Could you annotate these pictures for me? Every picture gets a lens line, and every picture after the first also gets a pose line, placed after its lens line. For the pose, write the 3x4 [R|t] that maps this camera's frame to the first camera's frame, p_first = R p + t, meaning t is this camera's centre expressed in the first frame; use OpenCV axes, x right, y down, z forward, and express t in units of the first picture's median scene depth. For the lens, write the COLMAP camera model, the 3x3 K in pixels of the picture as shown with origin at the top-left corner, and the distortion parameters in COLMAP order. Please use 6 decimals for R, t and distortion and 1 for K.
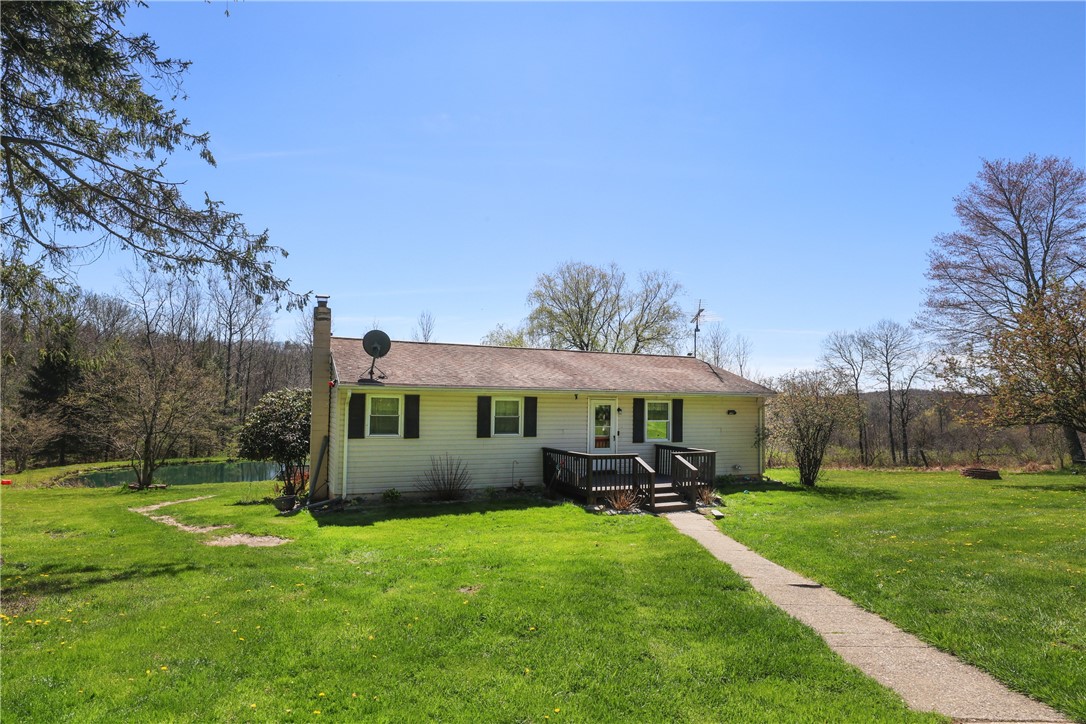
lens RADIAL K [[601.3, 0, 544.0], [0, 601.3, 356.6], [0, 0, 1]] dist [-0.003612, 0.004591]
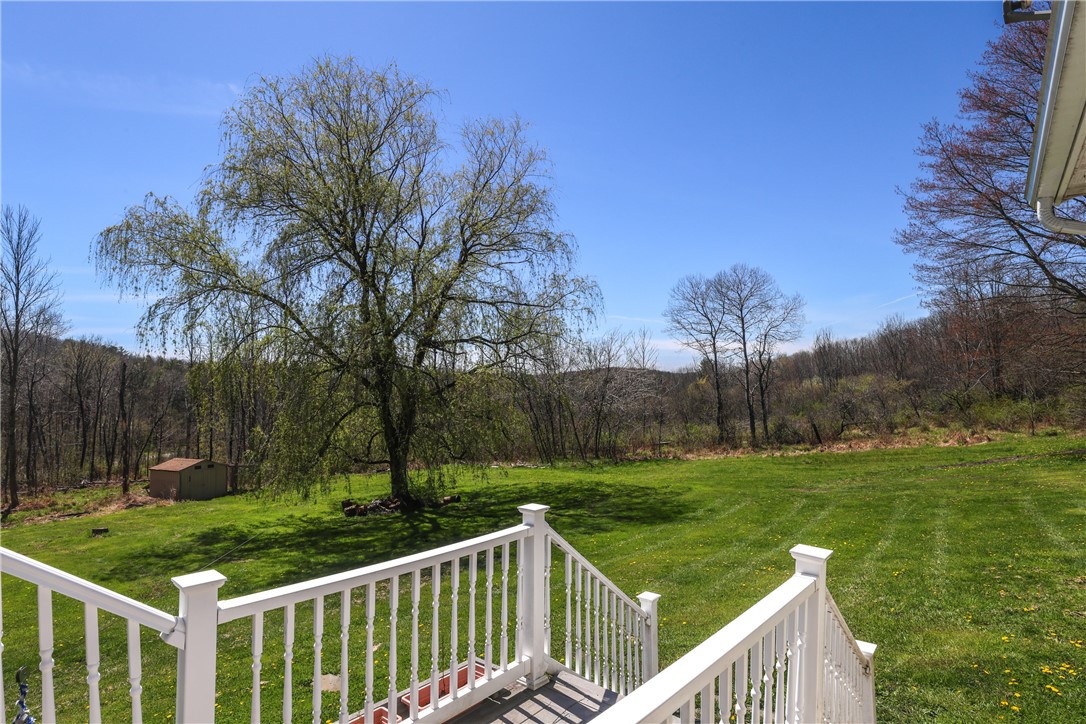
lens RADIAL K [[574.0, 0, 539.7], [0, 574.0, 356.5], [0, 0, 1]] dist [-0.019892, 0.000442]
pose [[0.918977, -0.002238, 0.394304, 0.026137], [-0.017788, 0.998731, 0.047126, 0.053170], [-0.393909, -0.050322, 0.917771, 0.681184]]
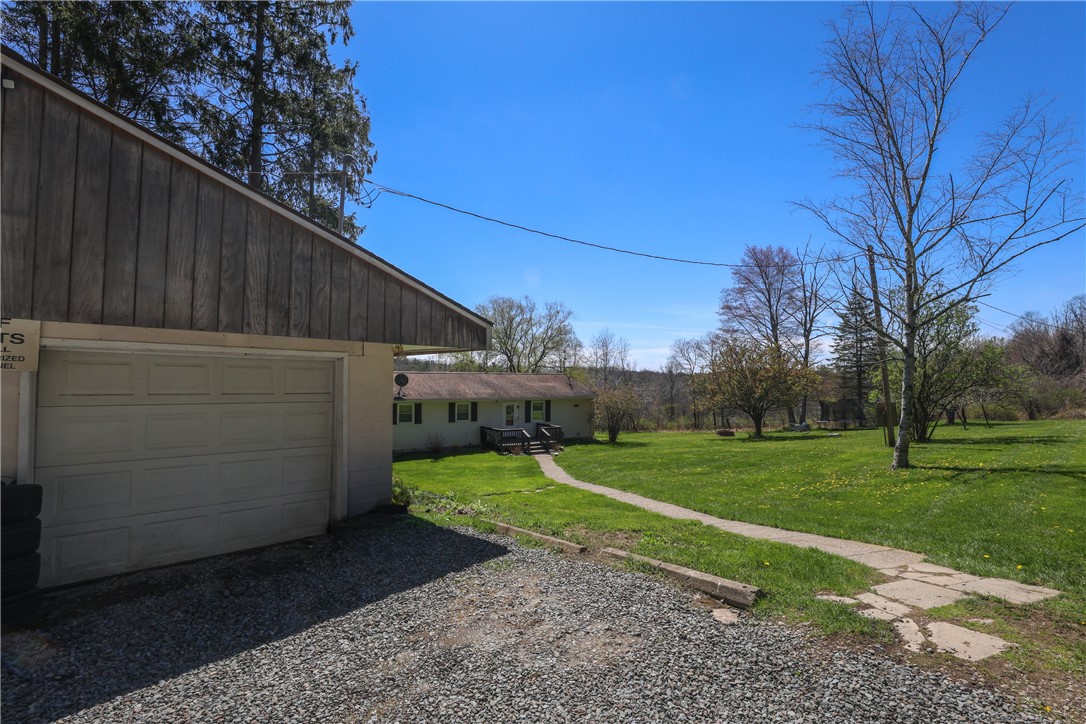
lens RADIAL K [[503.1, 0, 538.8], [0, 503.1, 360.5], [0, 0, 1]] dist [-0.012710, -0.000093]
pose [[0.993342, -0.005901, 0.115051, 0.000047], [0.001621, 0.999304, 0.037256, -0.060999], [-0.115191, -0.036821, 0.992661, -0.320905]]
